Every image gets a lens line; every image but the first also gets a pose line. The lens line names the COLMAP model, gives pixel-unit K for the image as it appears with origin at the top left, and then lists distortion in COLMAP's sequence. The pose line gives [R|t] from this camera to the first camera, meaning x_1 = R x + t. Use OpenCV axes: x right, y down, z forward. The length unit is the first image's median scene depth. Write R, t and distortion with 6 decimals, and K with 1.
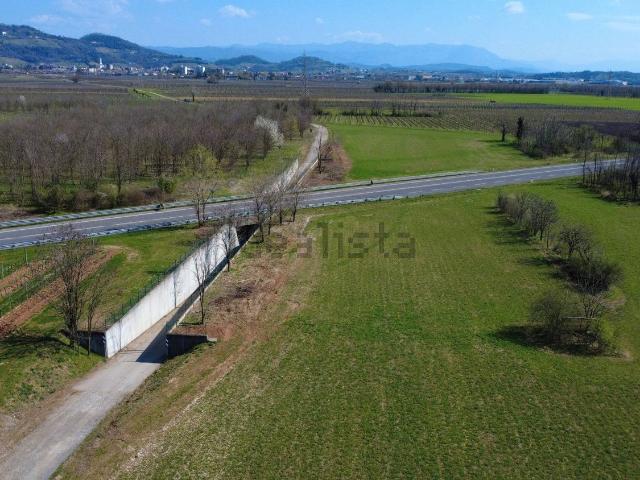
lens RADIAL K [[646.6, 0, 320.0], [0, 646.6, 240.0], [0, 0, 1]] dist [0.002128, 0.007315]
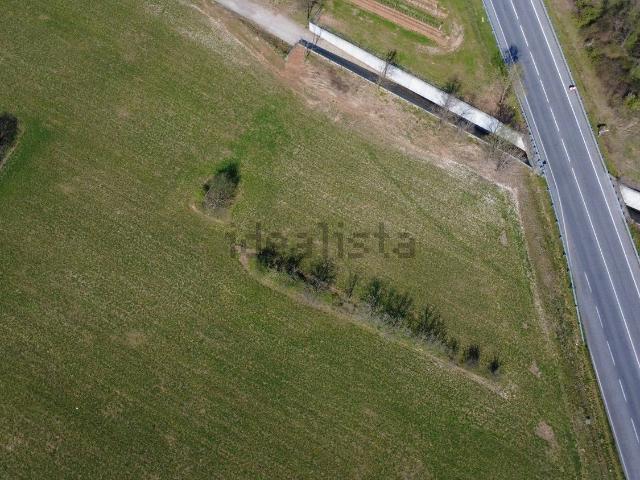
lens RADIAL K [[646.6, 0, 320.0], [0, 646.6, 240.0], [0, 0, 1]] dist [0.002128, 0.007315]
pose [[-0.428557, 0.854375, -0.293908, 0.723621], [-0.228346, 0.212316, 0.950148, -1.379639], [0.874184, 0.474305, 0.104103, 0.850473]]
